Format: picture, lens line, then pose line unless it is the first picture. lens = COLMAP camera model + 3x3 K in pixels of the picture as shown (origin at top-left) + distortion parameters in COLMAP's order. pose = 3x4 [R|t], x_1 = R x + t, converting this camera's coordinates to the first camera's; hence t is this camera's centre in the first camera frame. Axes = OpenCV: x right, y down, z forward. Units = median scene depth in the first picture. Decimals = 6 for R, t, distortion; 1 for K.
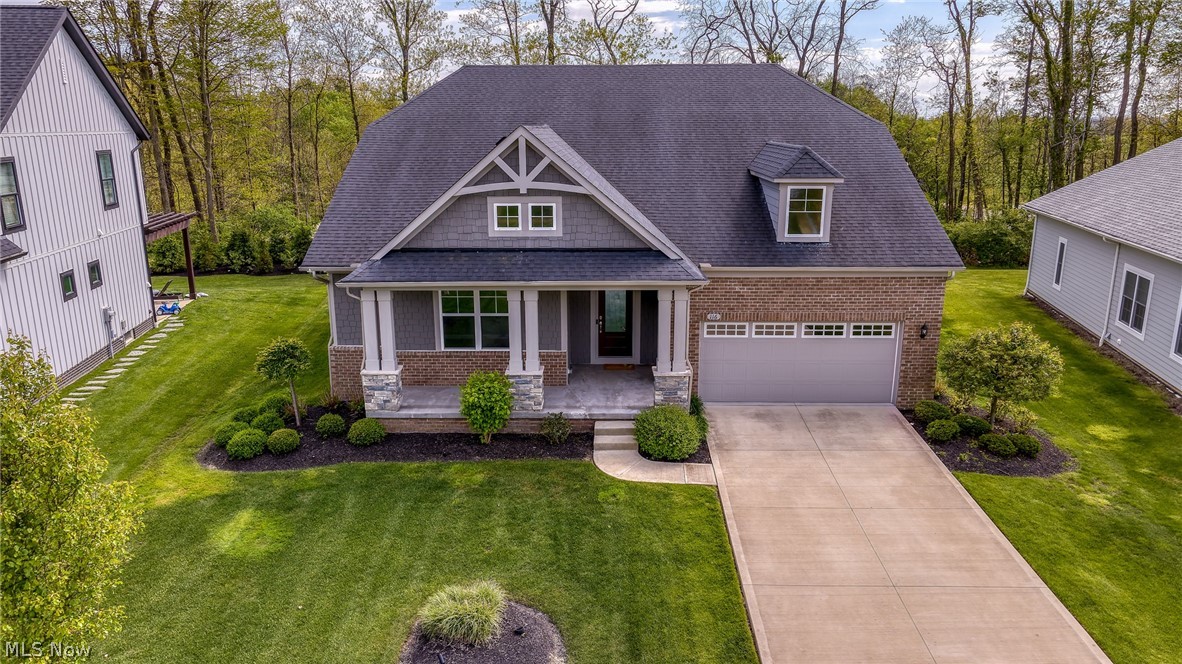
lens RADIAL K [[820.0, 0, 591.0], [0, 820.0, 332.0], [0, 0, 1]] dist [0.002028, 0.001565]
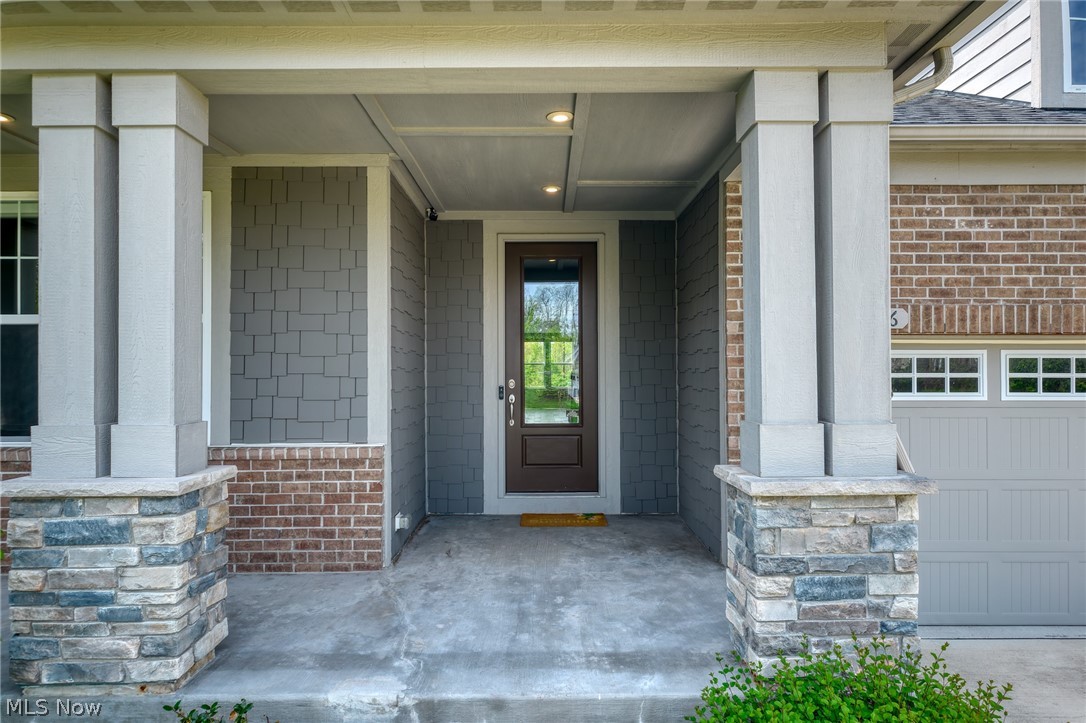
lens RADIAL K [[688.6, 0, 545.6], [0, 688.6, 364.7], [0, 0, 1]] dist [0.003795, -0.003058]
pose [[0.999781, 0.000241, 0.020923, 0.024300], [0.005258, 0.964957, -0.262354, 0.066042], [-0.020253, 0.262406, 0.964745, 0.827097]]
